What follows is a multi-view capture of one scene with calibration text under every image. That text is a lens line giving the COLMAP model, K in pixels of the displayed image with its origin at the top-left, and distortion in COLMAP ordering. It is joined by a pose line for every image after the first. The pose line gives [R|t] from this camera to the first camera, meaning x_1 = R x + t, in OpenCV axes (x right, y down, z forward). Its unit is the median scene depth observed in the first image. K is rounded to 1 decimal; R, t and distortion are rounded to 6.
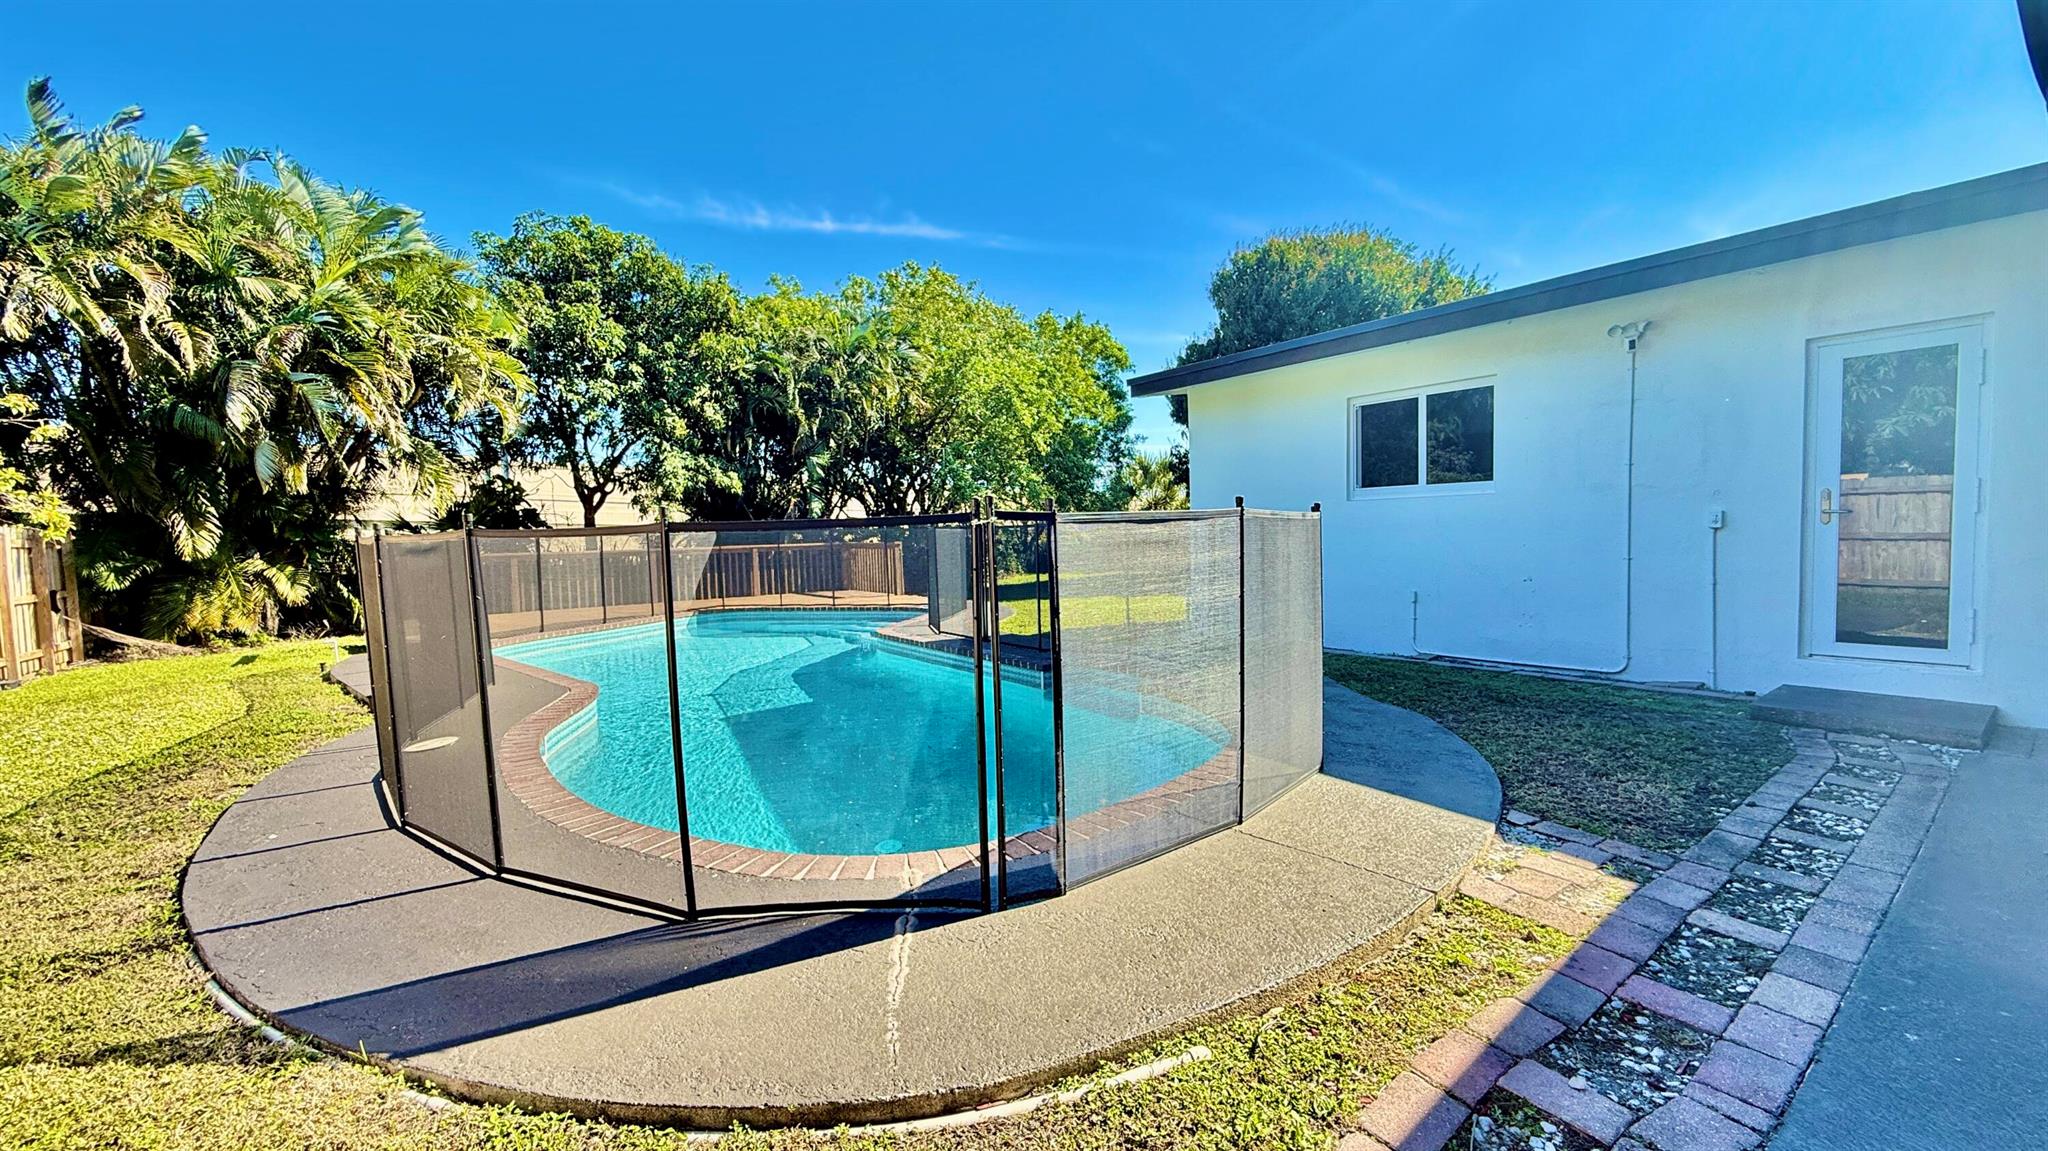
lens RADIAL K [[857.0, 0, 1024.0], [0, 857.0, 575.5], [0, 0, 1]] dist [0.000048, 0.000059]
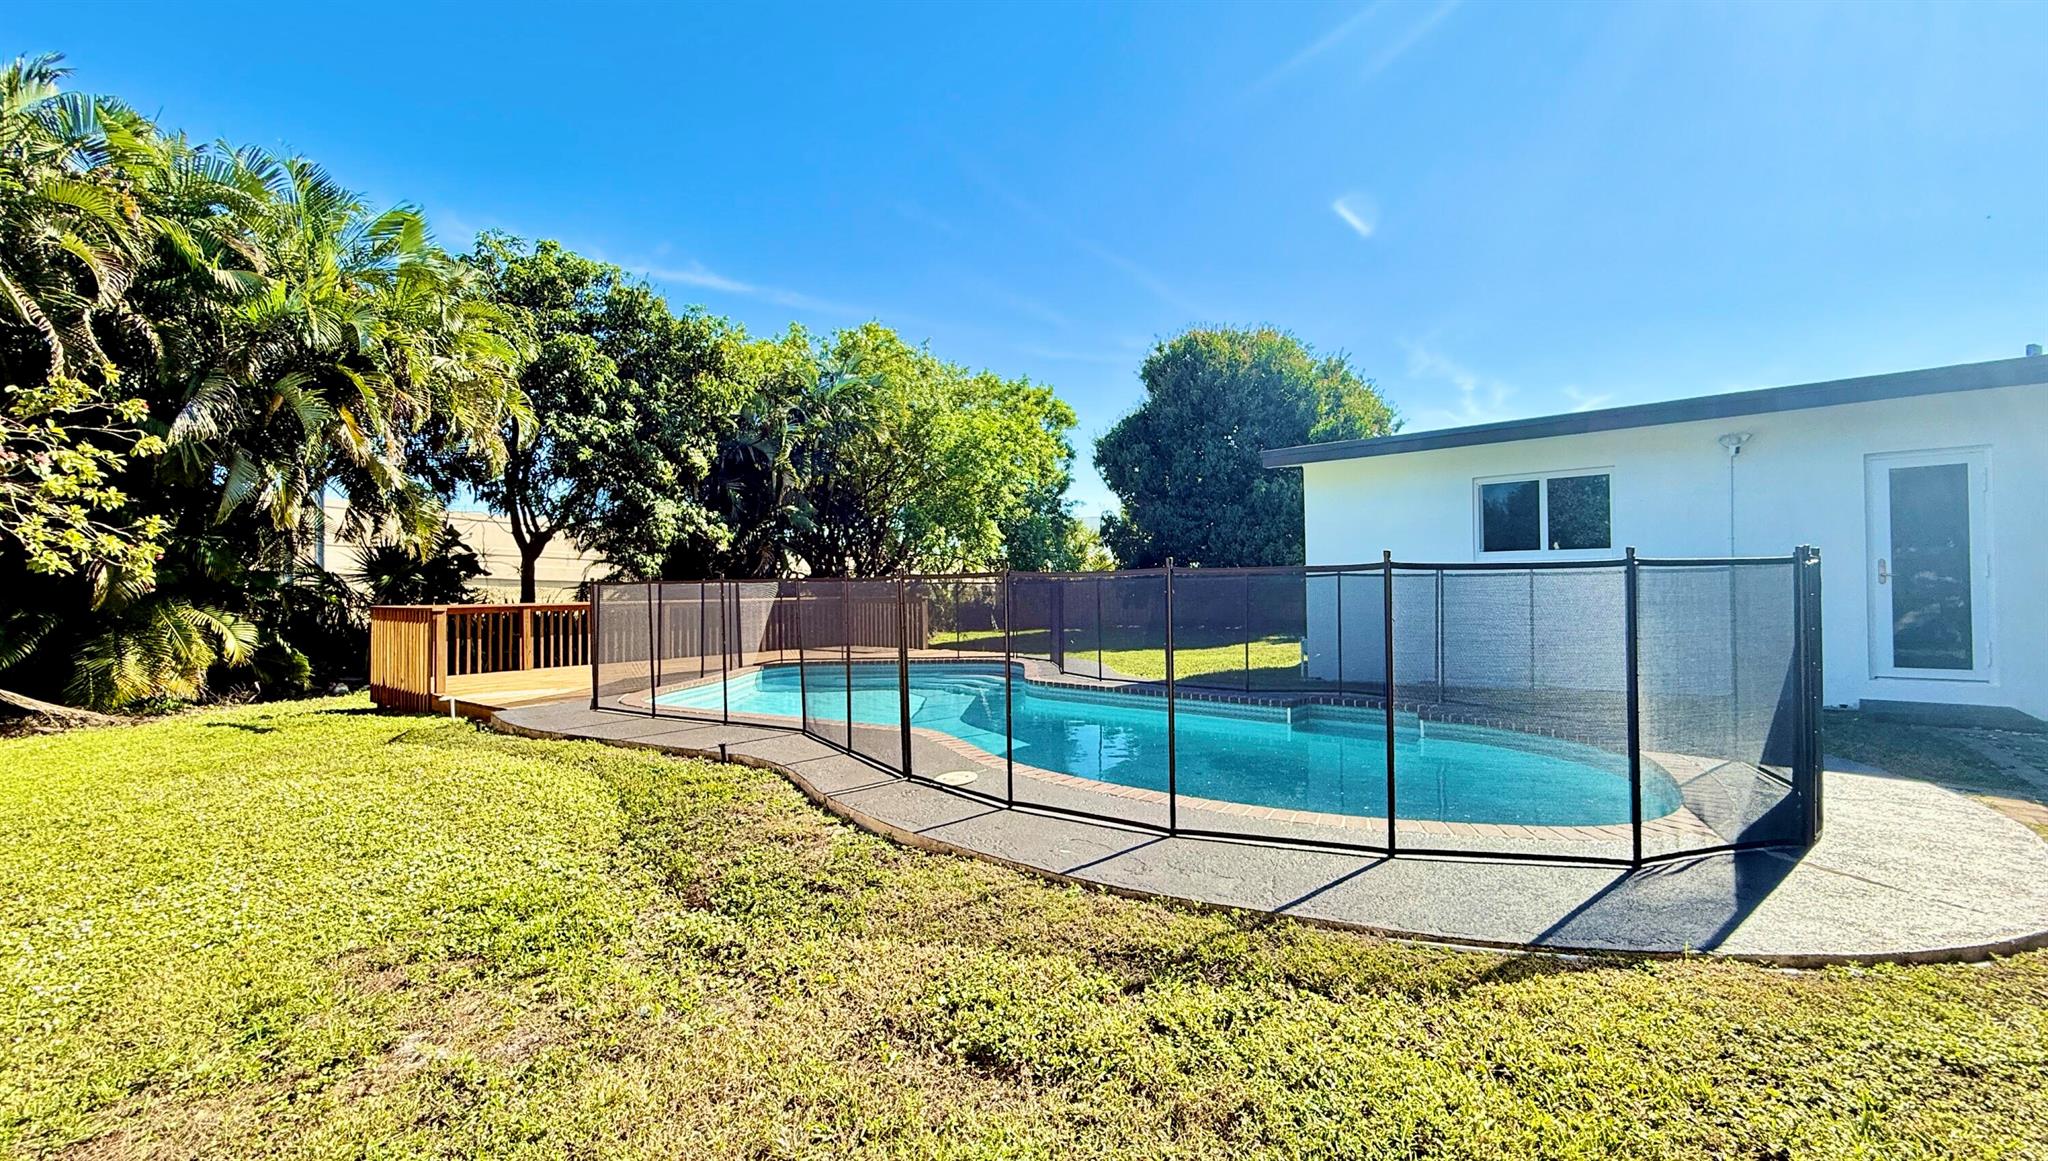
lens RADIAL K [[869.9, 0, 1024.0], [0, 869.9, 580.5], [0, 0, 1]] dist [0.000188, -0.000119]
pose [[0.965120, 0.016744, 0.261272, -0.285462], [0.001201, 0.997659, -0.068377, 0.010984], [-0.261805, 0.066306, 0.962840, -0.007170]]
